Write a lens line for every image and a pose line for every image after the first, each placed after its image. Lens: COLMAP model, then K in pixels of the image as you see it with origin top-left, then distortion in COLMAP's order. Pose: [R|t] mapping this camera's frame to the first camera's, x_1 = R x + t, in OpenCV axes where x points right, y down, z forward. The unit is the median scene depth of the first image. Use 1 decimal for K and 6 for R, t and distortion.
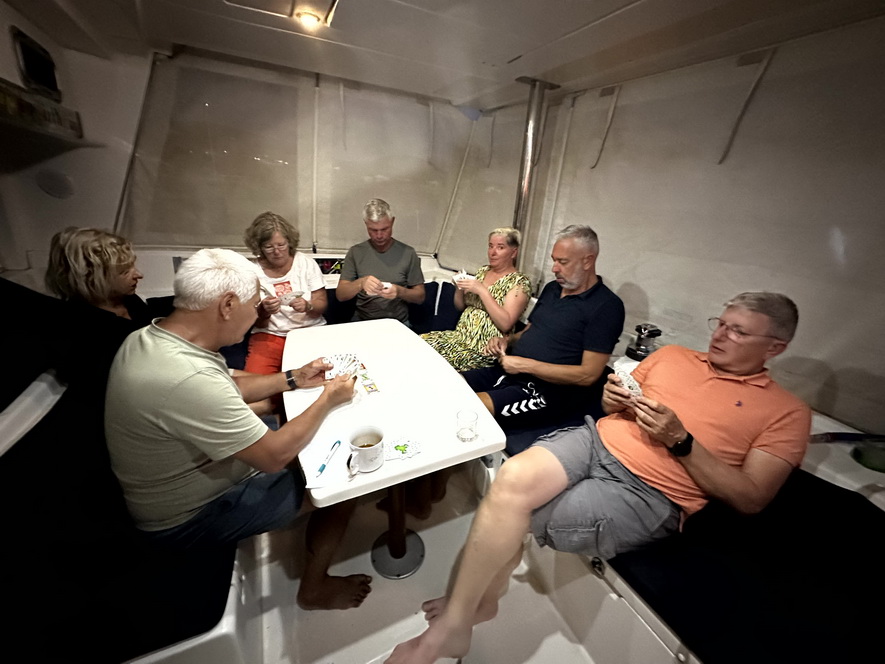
lens RADIAL K [[353.2, 0, 442.4], [0, 353.2, 333.7], [0, 0, 1]] dist [-0.010949, -0.000456]
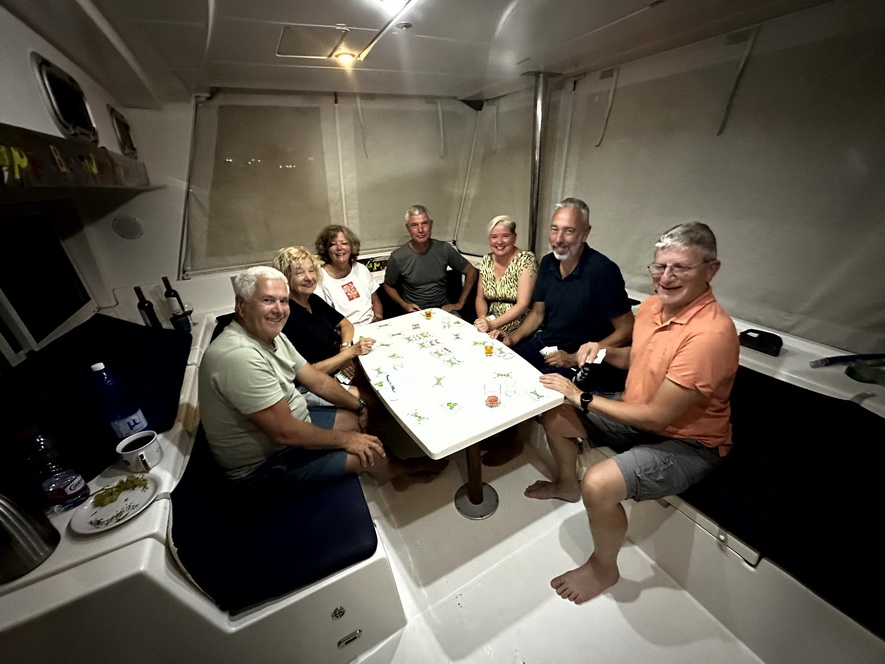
lens RADIAL K [[353.2, 0, 441.7], [0, 353.2, 334.0], [0, 0, 1]] dist [-0.010949, -0.000456]
pose [[0.992044, -0.123440, -0.024719, -0.113683], [0.124646, 0.990660, 0.055277, -0.020864], [0.017665, -0.057918, 0.998165, -0.141758]]
